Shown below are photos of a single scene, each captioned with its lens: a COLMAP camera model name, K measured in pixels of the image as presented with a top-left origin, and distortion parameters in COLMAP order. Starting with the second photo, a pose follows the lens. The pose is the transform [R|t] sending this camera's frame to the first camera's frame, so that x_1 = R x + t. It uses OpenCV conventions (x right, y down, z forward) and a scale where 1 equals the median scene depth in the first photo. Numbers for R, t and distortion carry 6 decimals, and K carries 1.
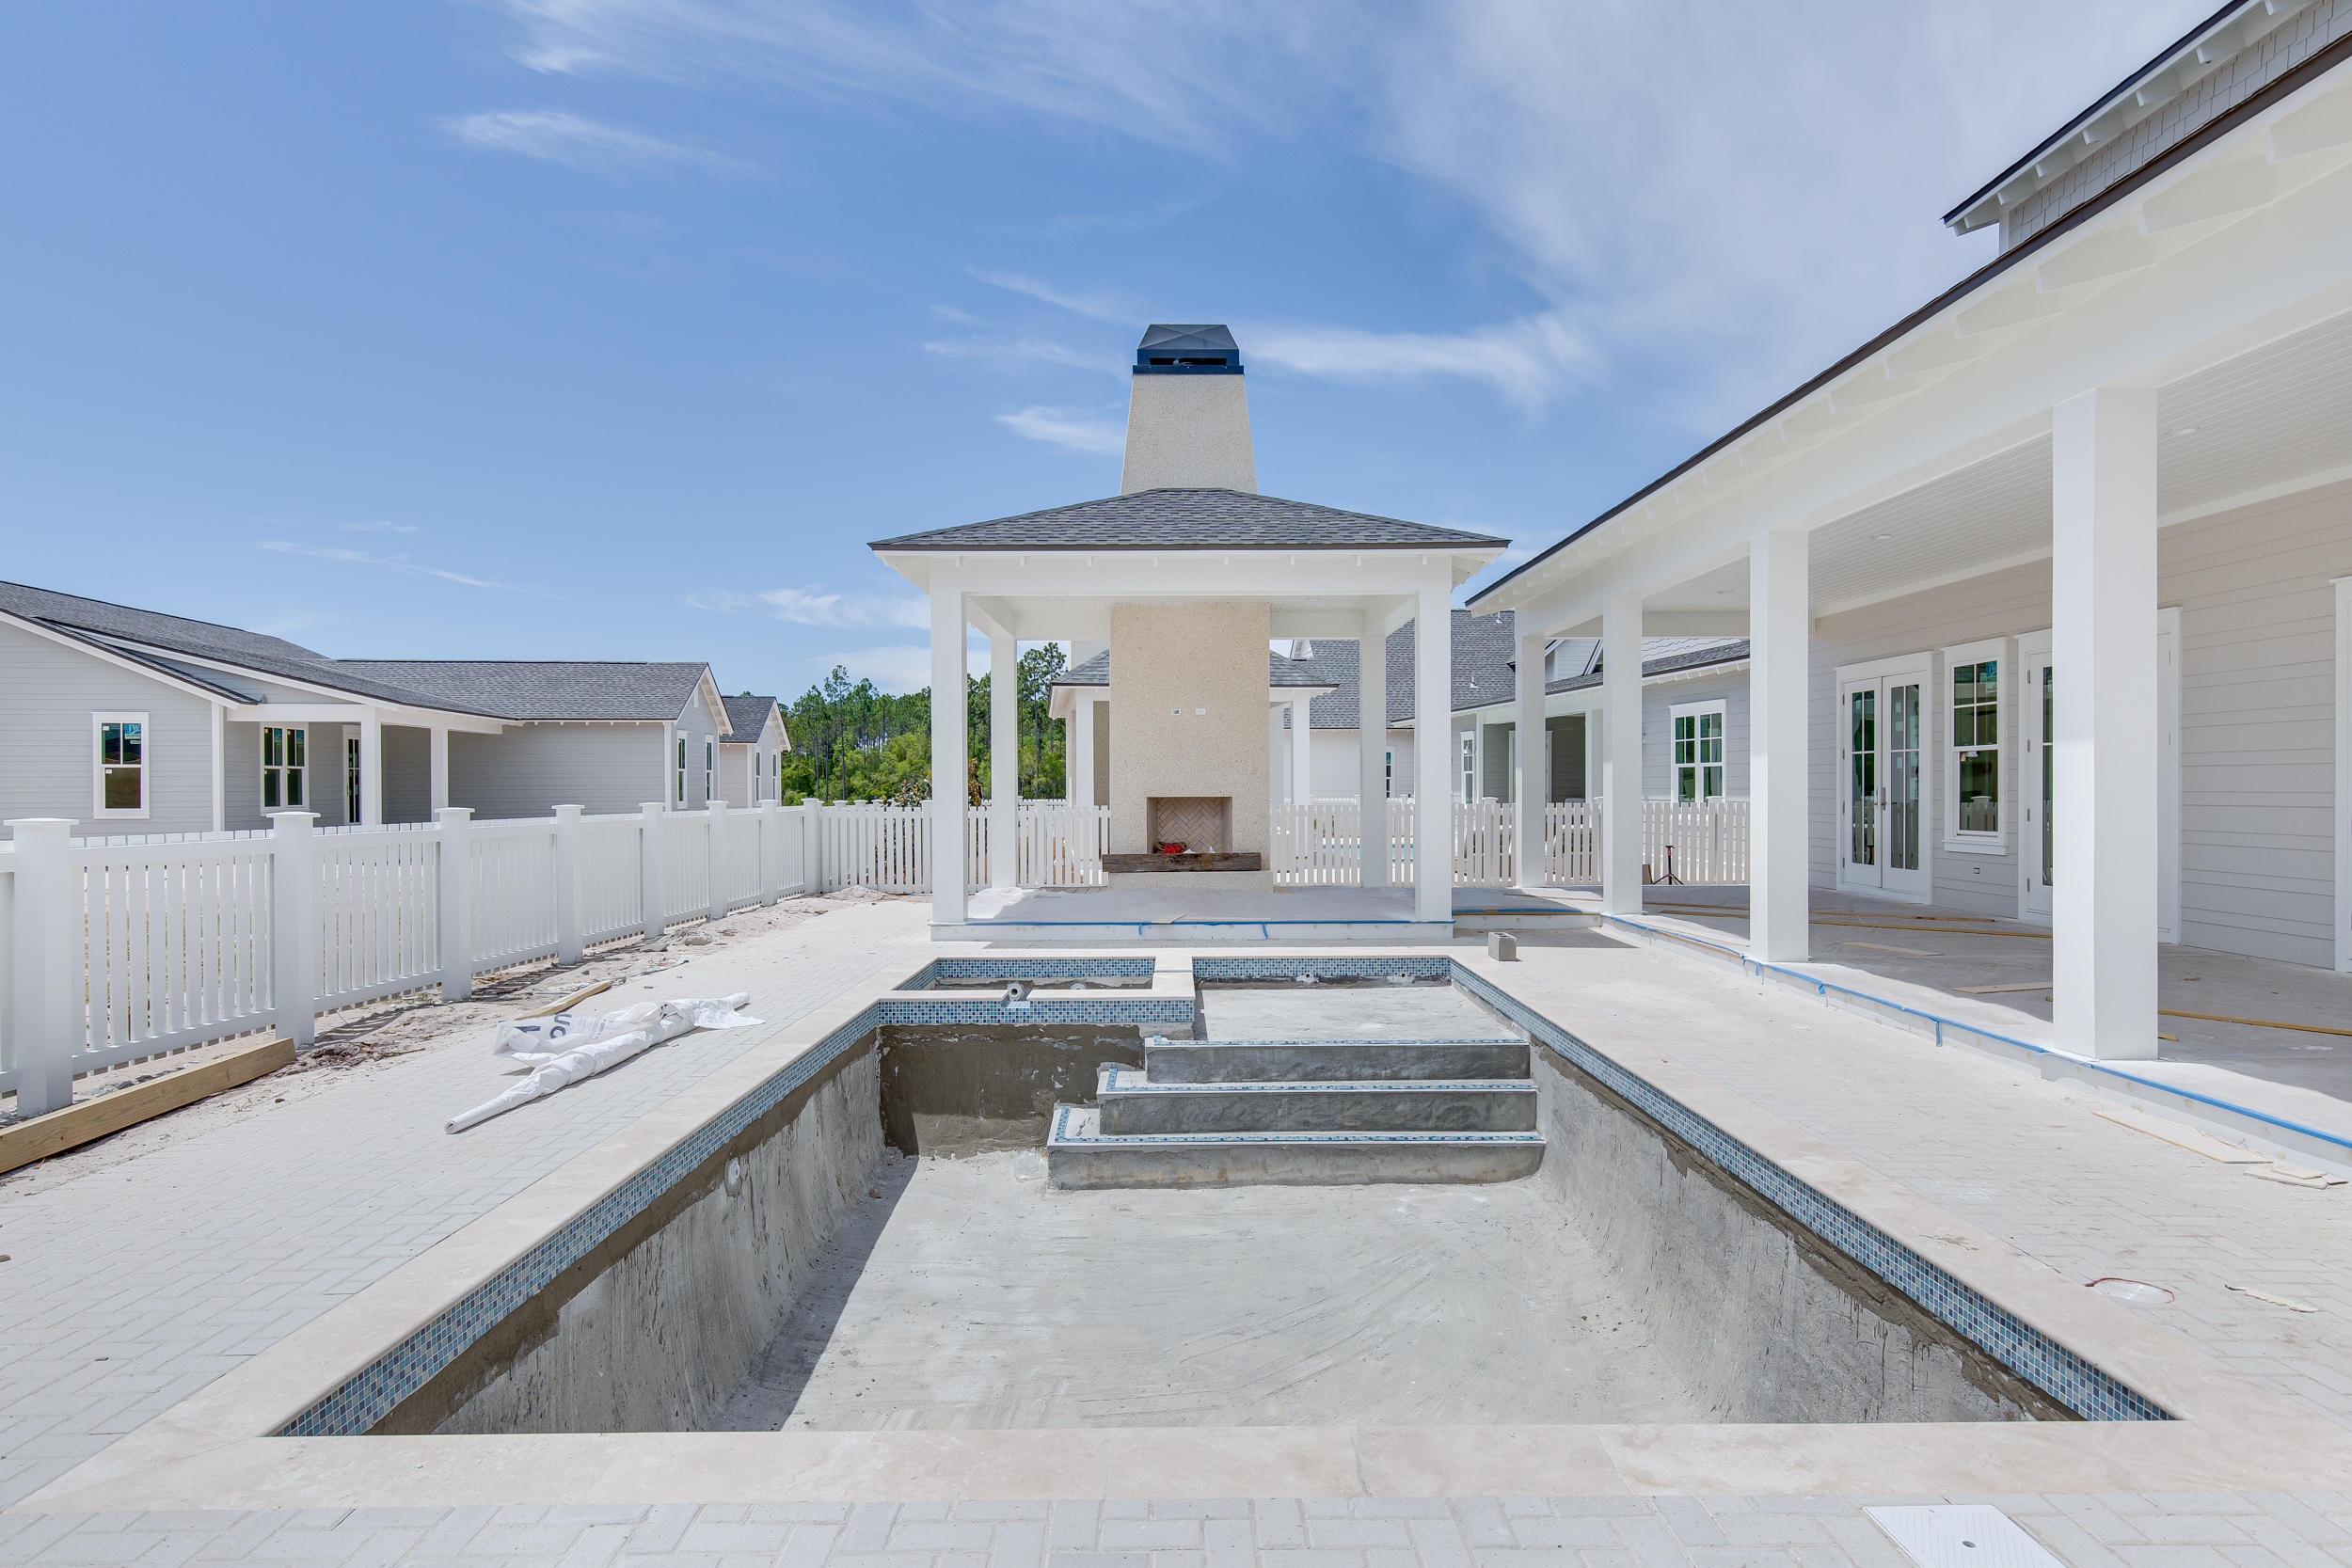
lens RADIAL K [[1325.9, 0, 1181.9], [0, 1325.9, 795.3], [0, 0, 1]] dist [0.023939, -0.002629]
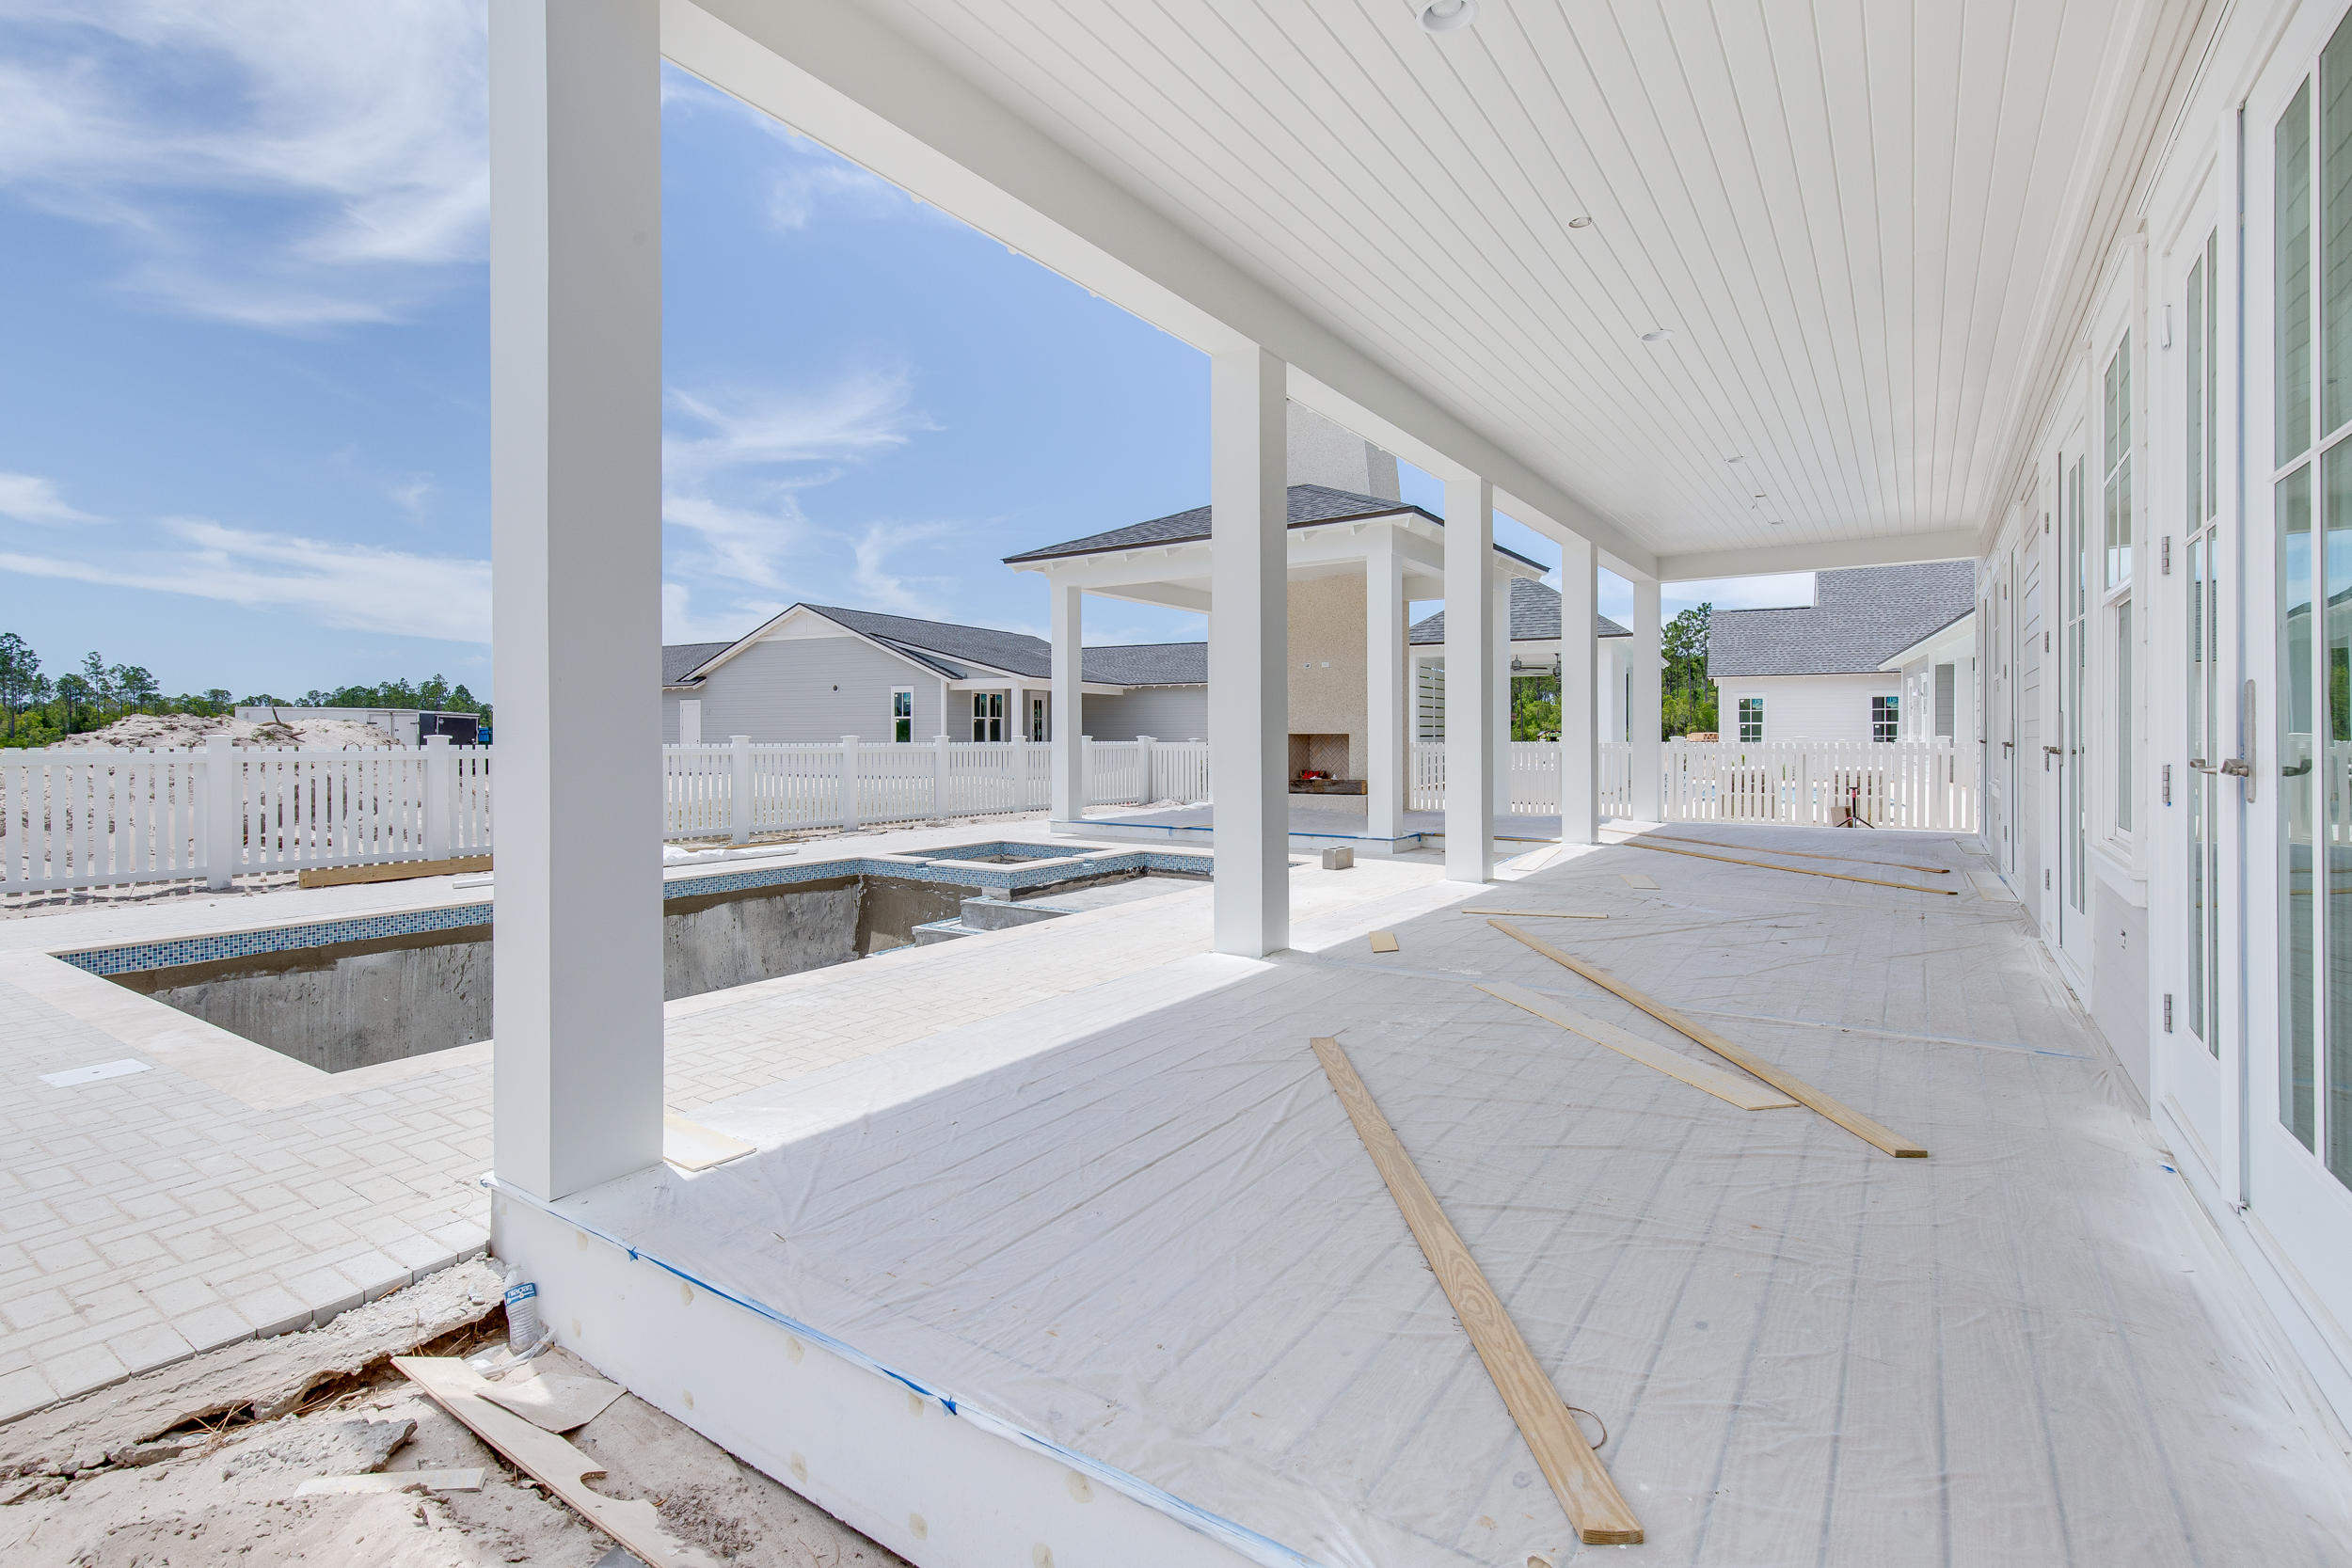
lens RADIAL K [[1079.2, 0, 1171.2], [0, 1079.2, 744.5], [0, 0, 1]] dist [0.018189, 0.000127]
pose [[0.820743, 0.007506, -0.571249, 0.622826], [-0.005941, 0.999972, 0.004605, 0.009644], [0.571267, -0.000386, 0.820764, 0.126145]]
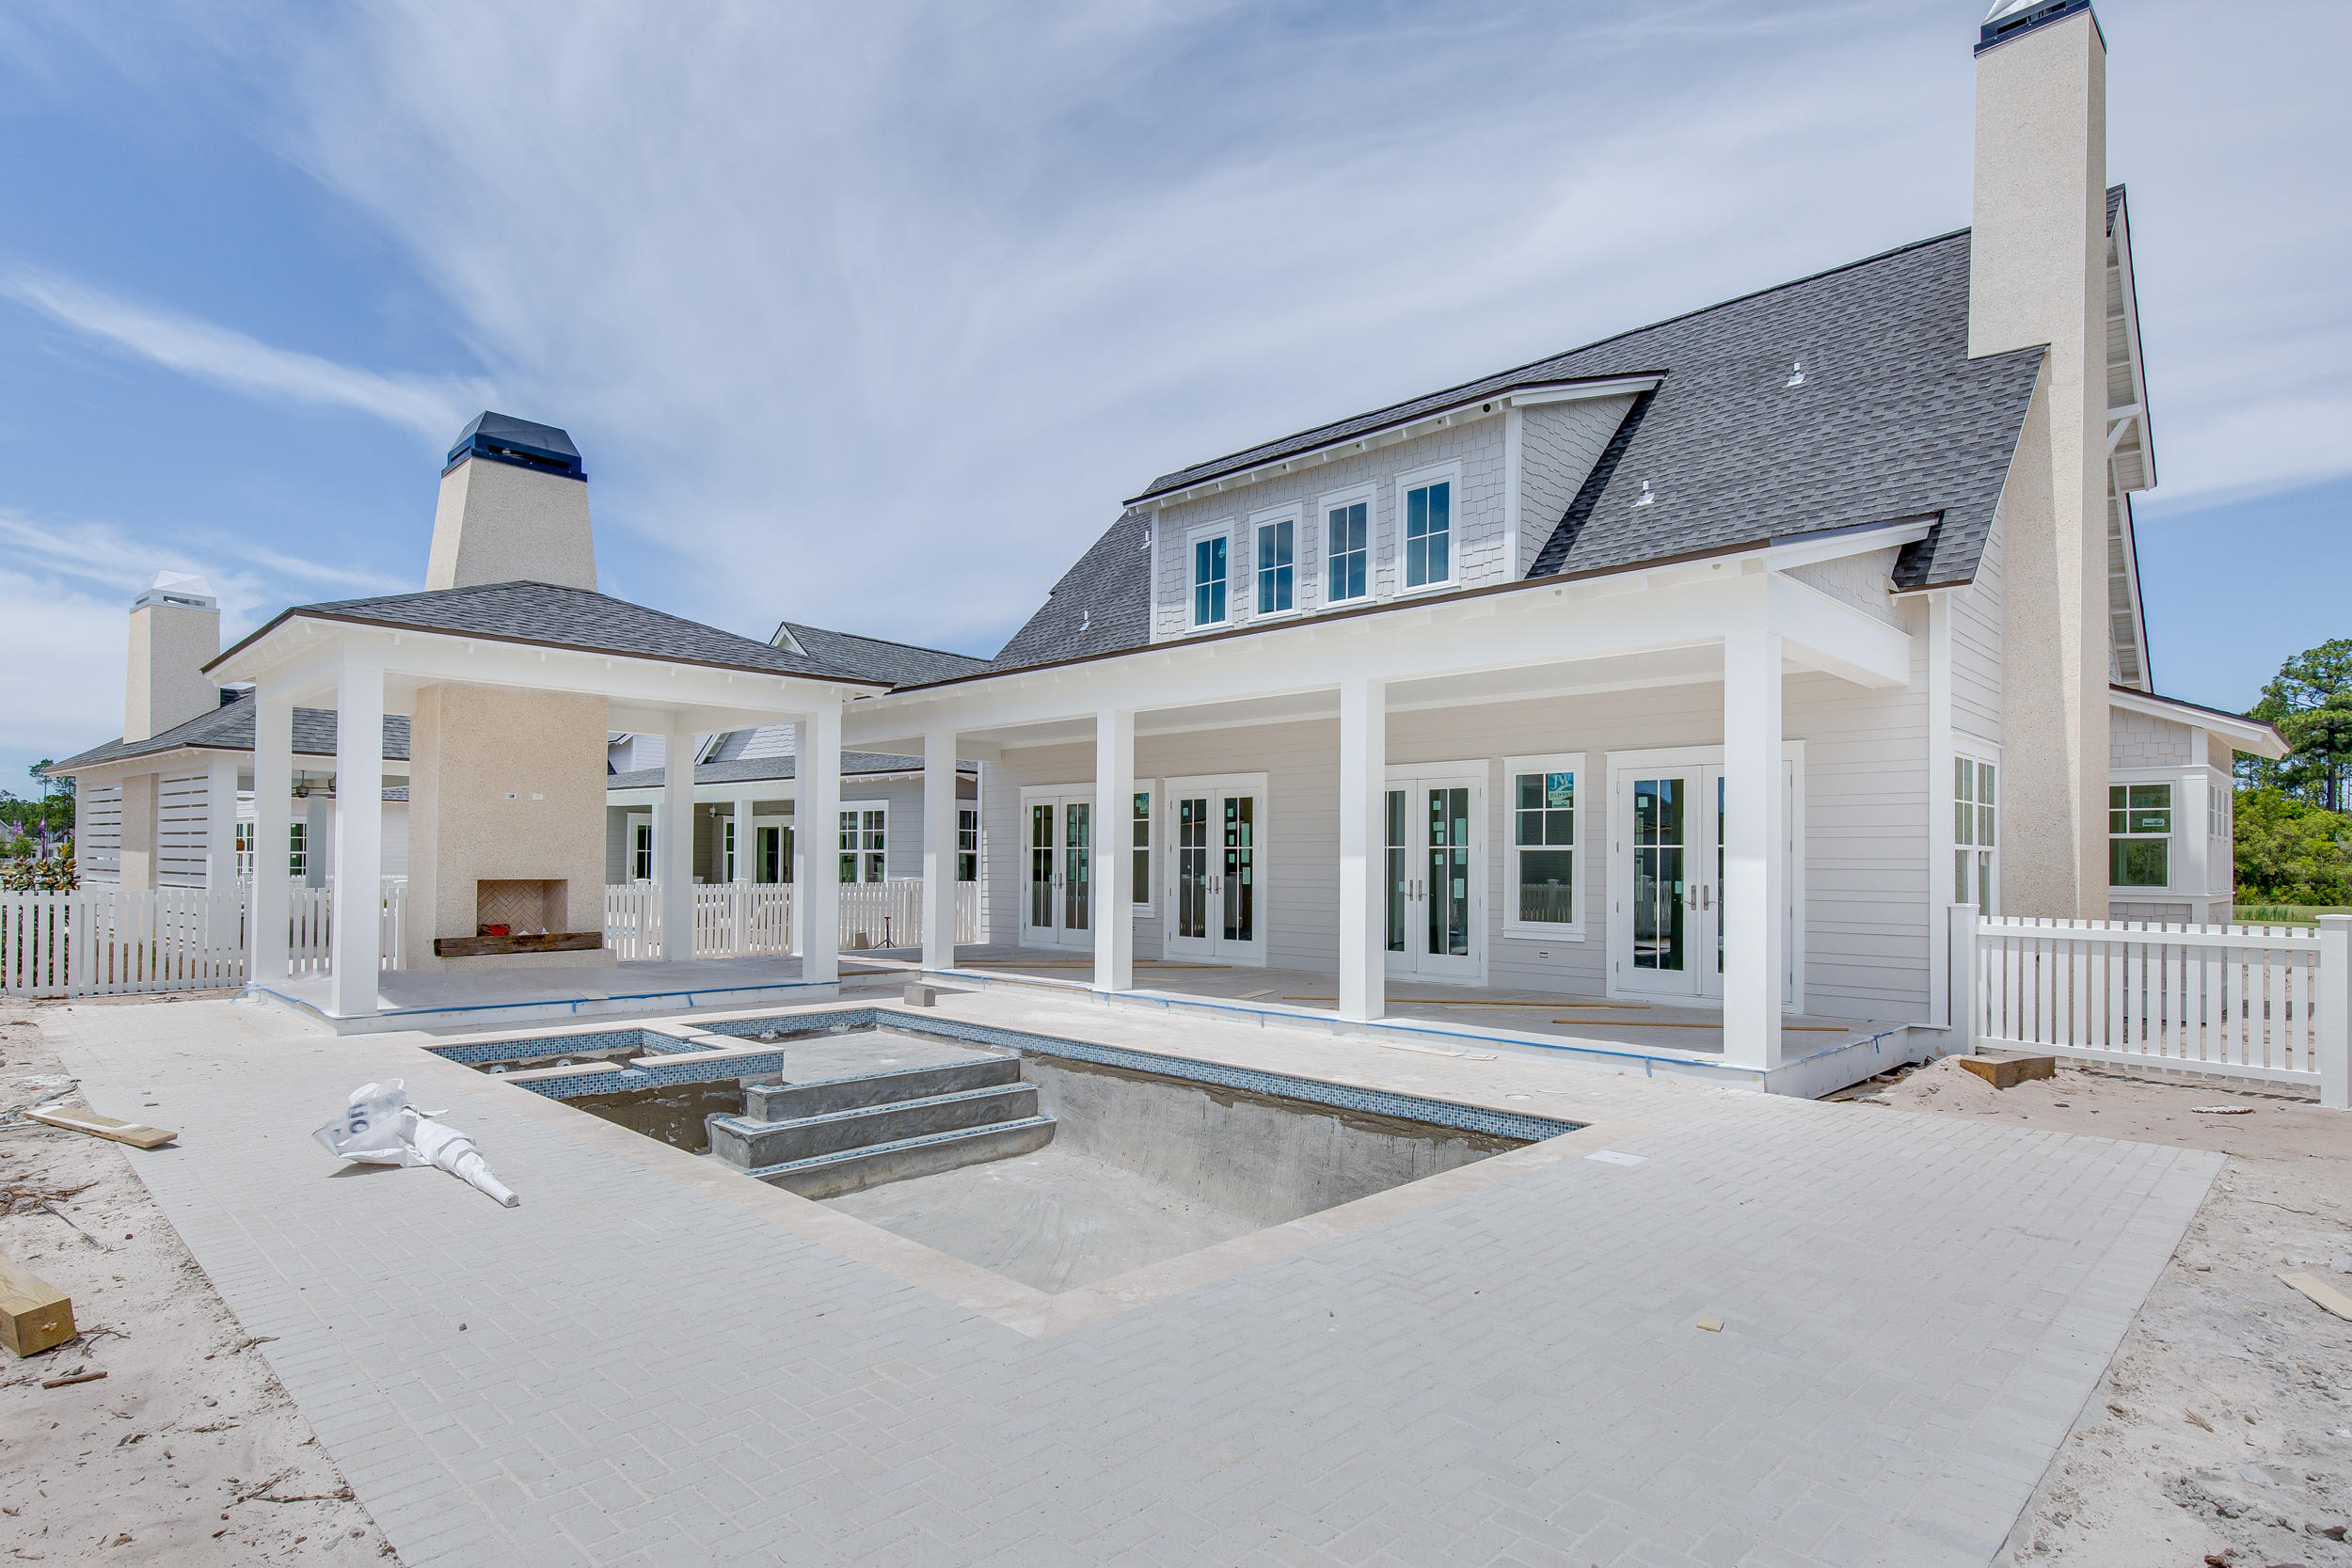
lens RADIAL K [[1242.6, 0, 1171.7], [0, 1242.6, 844.9], [0, 0, 1]] dist [0.003479, -0.001089]
pose [[0.705378, 0.019248, 0.708570, -0.427294], [-0.004538, 0.999733, -0.022639, -0.008190], [-0.708817, 0.012754, 0.705277, -0.041354]]
